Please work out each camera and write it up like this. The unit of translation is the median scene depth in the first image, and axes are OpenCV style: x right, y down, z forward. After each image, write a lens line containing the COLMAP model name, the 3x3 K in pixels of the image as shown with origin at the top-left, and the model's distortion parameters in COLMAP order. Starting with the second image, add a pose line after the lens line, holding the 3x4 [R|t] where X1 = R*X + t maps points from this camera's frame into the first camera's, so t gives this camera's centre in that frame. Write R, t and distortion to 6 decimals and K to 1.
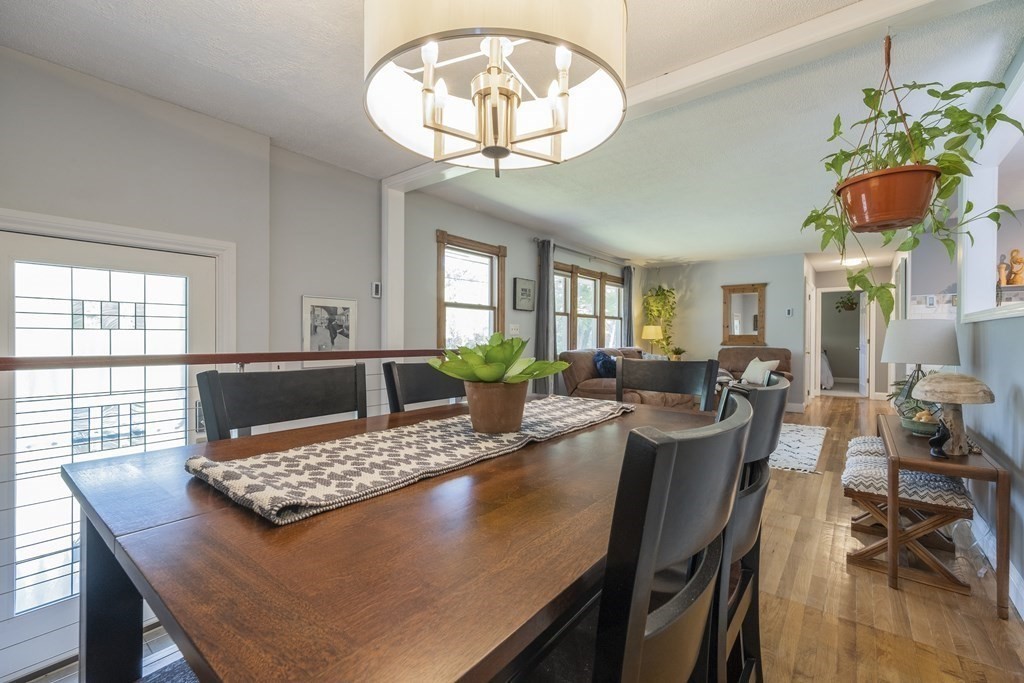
lens RADIAL K [[430.1, 0, 512.0], [0, 430.1, 341.5], [0, 0, 1]] dist [-0.014442, -0.000463]
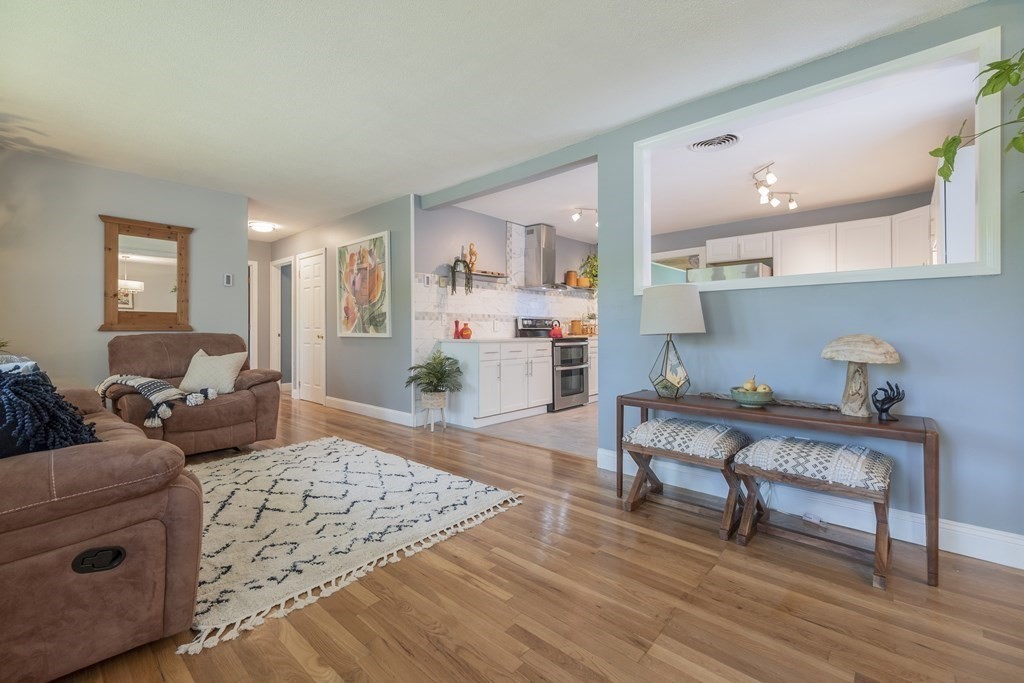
lens RADIAL K [[430.1, 0, 512.0], [0, 430.1, 341.5], [0, 0, 1]] dist [-0.014442, -0.000463]
pose [[0.039487, -0.027088, 0.998853, 0.000215], [0.011060, 0.999583, 0.026670, 0.013756], [-0.999159, 0.009995, 0.039770, 0.503776]]
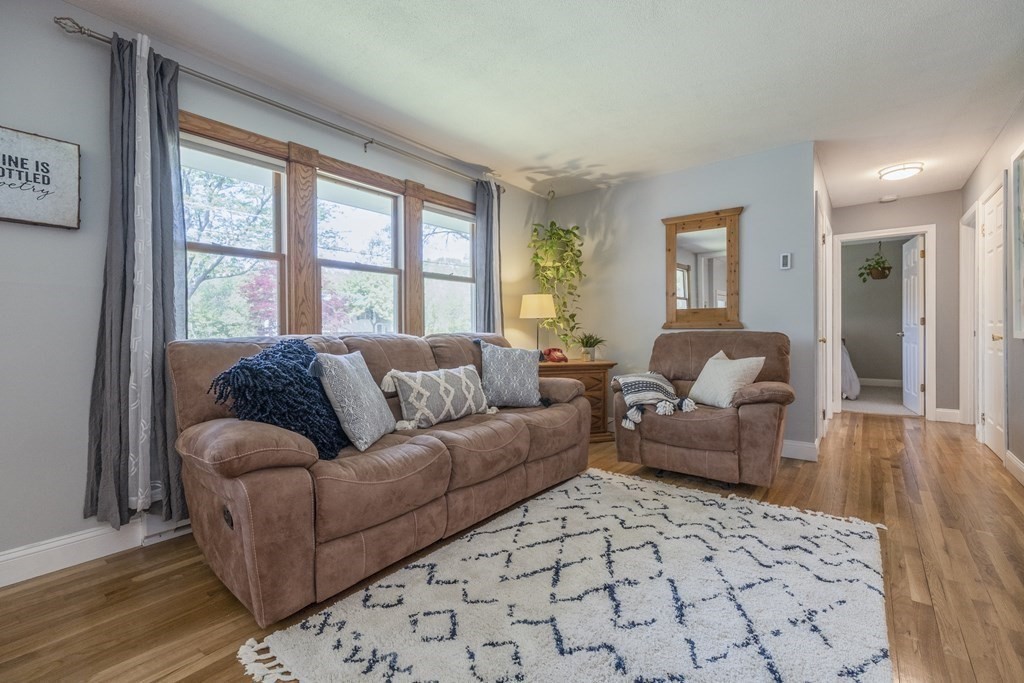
lens RADIAL K [[448.7, 0, 521.8], [0, 448.7, 333.4], [0, 0, 1]] dist [0.001764, 0.000318]
pose [[0.999508, -0.008642, 0.030151, 0.300551], [0.008732, 0.999958, -0.002859, 0.015083], [-0.030125, 0.003121, 0.999541, 0.450346]]
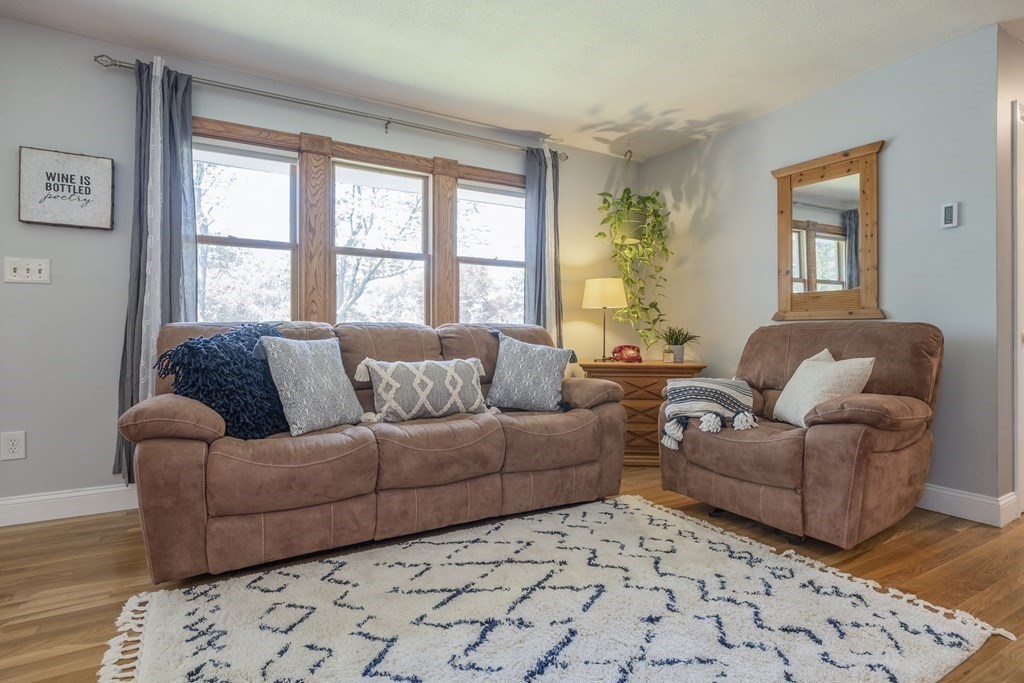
lens RADIAL K [[526.3, 0, 521.3], [0, 526.3, 332.8], [0, 0, 1]] dist [-0.004809, -0.000287]
pose [[0.940130, -0.001987, -0.340810, 0.447507], [-0.001968, 0.999935, -0.011258, 0.026742], [0.340810, 0.011255, 0.940065, 0.477301]]
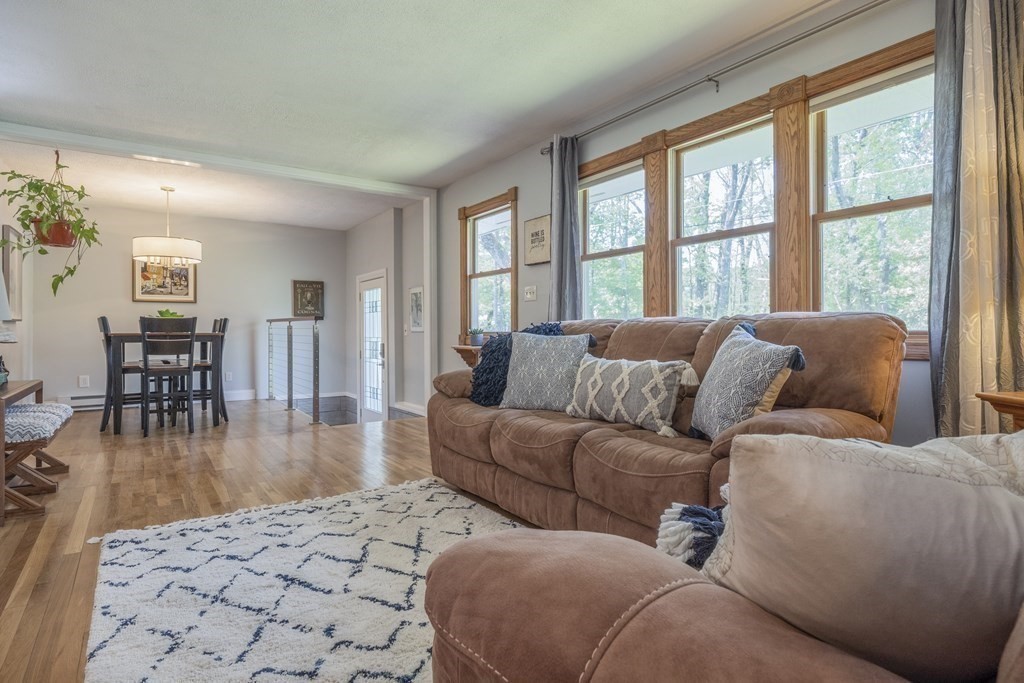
lens RADIAL K [[553.0, 0, 512.9], [0, 553.0, 330.5], [0, 0, 1]] dist [0.001000, 0.000139]
pose [[-0.289634, -0.001390, -0.957136, 0.626616], [-0.003490, 0.999994, -0.000396, 0.024135], [0.957131, 0.003226, -0.289637, 0.866294]]
